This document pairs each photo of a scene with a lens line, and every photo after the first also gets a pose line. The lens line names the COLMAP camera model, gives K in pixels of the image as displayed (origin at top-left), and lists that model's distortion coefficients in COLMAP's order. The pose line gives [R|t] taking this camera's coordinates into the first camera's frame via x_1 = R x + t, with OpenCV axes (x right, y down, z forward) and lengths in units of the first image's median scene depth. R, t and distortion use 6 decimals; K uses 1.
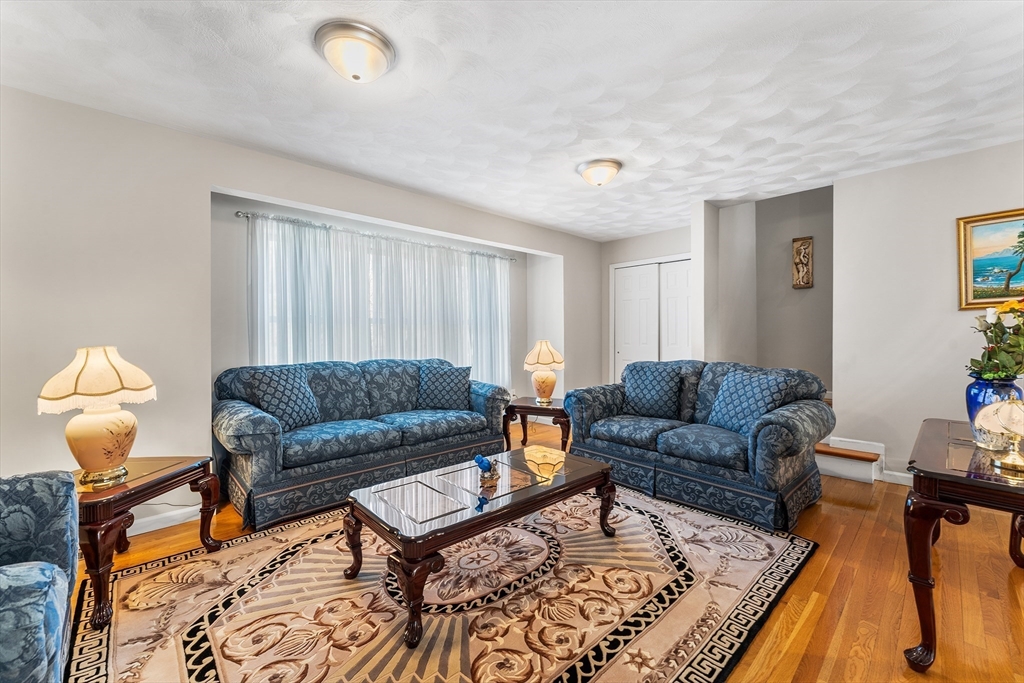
lens RADIAL K [[420.6, 0, 507.8], [0, 420.6, 338.2], [0, 0, 1]] dist [-0.000250, -0.000207]
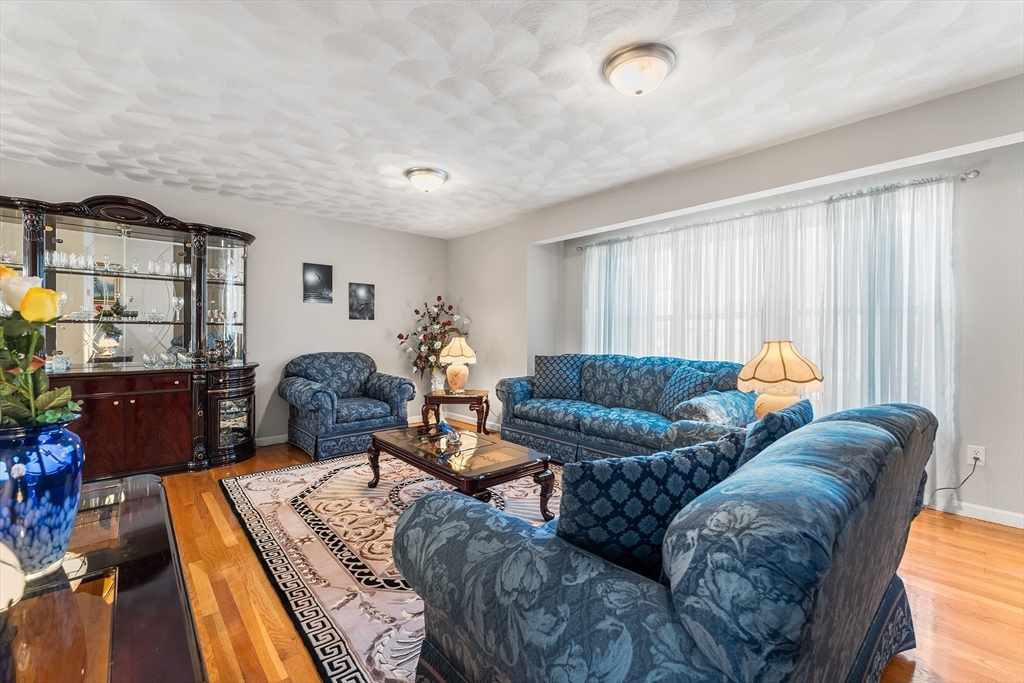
lens RADIAL K [[420.6, 0, 507.4], [0, 420.6, 338.0], [0, 0, 1]] dist [-0.000250, -0.000207]
pose [[-0.026375, 0.014358, -0.999549, 1.482848], [-0.002457, 0.999893, 0.014428, -0.014468], [0.999649, 0.002837, -0.026337, 1.431983]]
